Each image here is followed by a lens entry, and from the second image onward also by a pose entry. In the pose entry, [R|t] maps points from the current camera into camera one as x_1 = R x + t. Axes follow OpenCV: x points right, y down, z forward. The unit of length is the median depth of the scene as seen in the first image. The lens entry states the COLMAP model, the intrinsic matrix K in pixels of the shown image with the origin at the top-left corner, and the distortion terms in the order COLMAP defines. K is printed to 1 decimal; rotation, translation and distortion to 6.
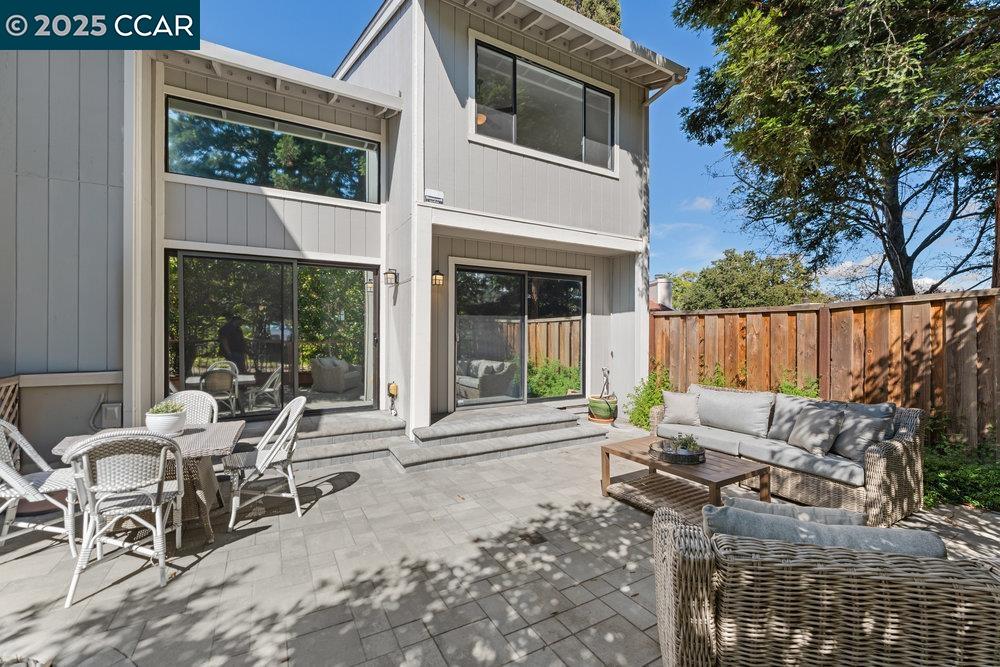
lens RADIAL K [[409.4, 0, 498.0], [0, 409.4, 328.9], [0, 0, 1]] dist [0.001179, 0.000146]
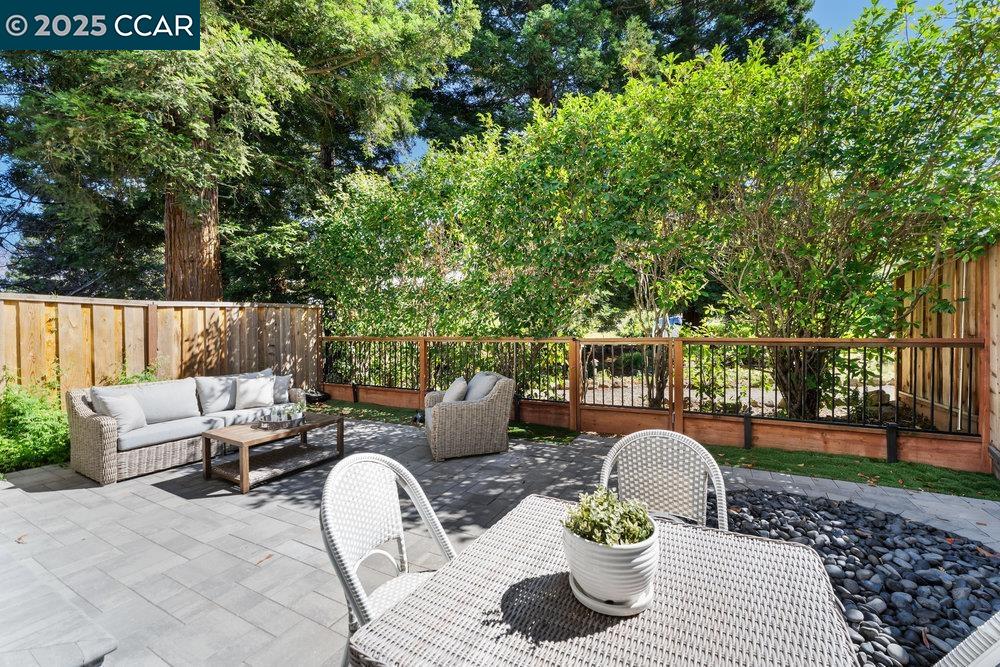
lens RADIAL K [[409.4, 0, 498.0], [0, 409.4, 328.9], [0, 0, 1]] dist [0.001179, 0.000146]
pose [[-0.523951, 0.014525, 0.851625, -1.045407], [-0.001847, 0.999833, -0.018190, 0.050335], [-0.851747, -0.011103, -0.523836, 1.105488]]
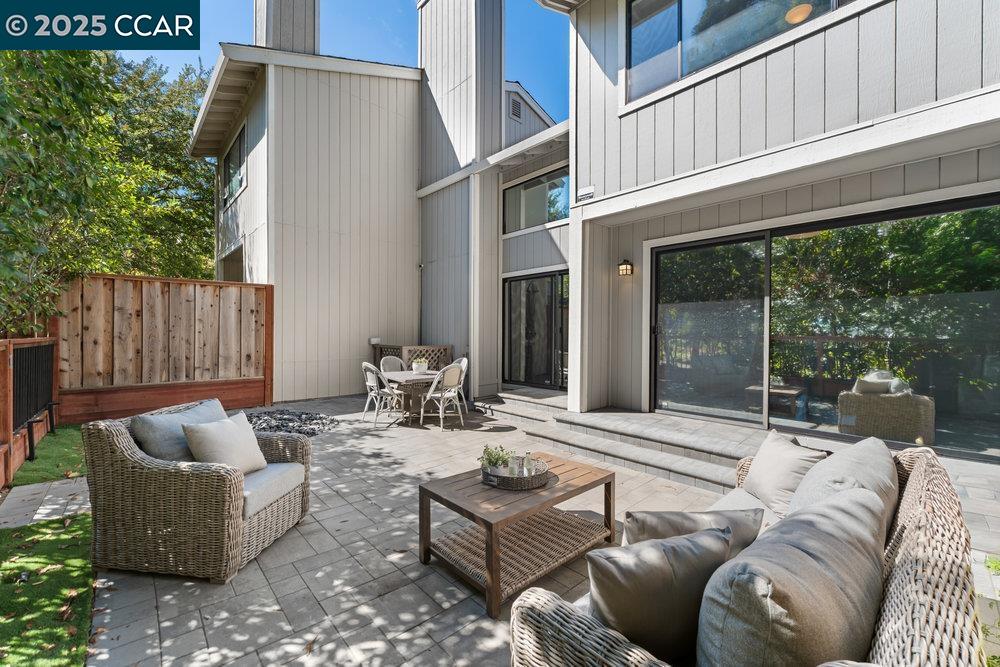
lens RADIAL K [[409.4, 0, 498.0], [0, 409.4, 328.9], [0, 0, 1]] dist [0.001179, 0.000146]
pose [[0.209886, 0.002004, -0.977724, 1.235532], [0.011205, 0.999927, 0.004455, 0.017925], [0.977662, -0.011890, 0.209848, 0.848940]]
